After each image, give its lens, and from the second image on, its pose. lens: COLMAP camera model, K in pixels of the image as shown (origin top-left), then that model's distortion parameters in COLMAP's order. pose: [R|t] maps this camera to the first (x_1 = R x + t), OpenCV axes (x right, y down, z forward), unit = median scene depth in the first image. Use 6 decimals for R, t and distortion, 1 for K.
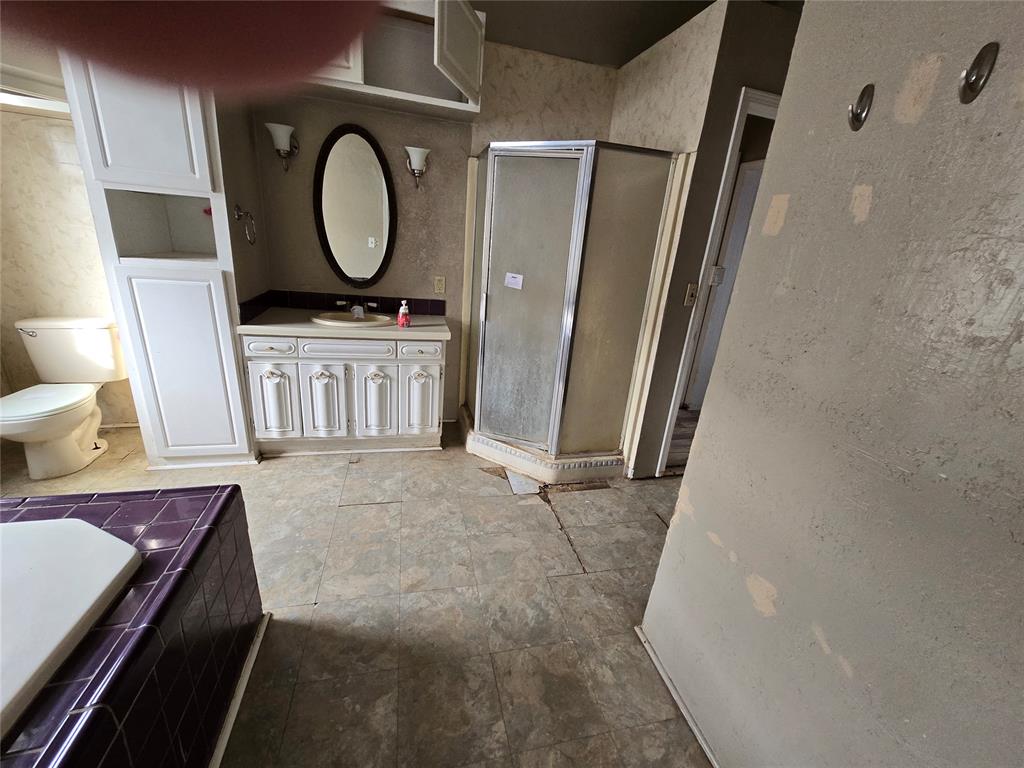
lens RADIAL K [[418.9, 0, 515.3], [0, 418.9, 383.7], [0, 0, 1]] dist [-0.002445, -0.000421]
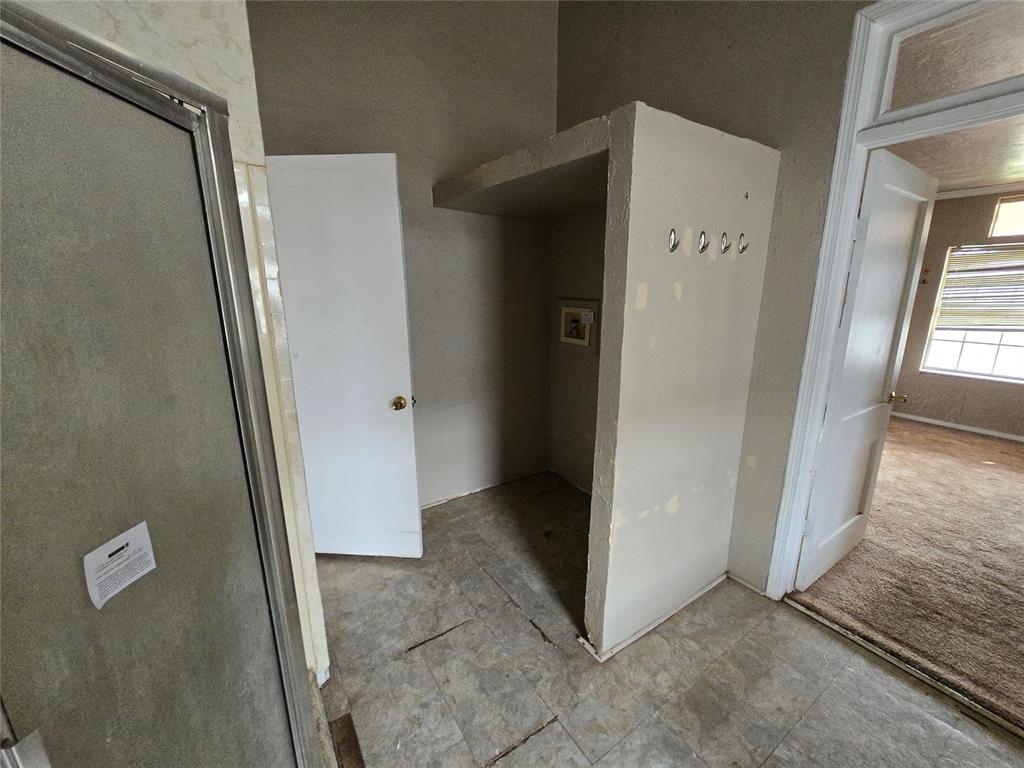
lens RADIAL K [[418.9, 0, 515.3], [0, 418.9, 383.7], [0, 0, 1]] dist [-0.002445, -0.000421]
pose [[-0.336934, -0.302928, 0.891465, -0.378214], [0.276345, 0.873309, 0.401204, -0.527898], [-0.900060, 0.381531, -0.210535, 1.138483]]
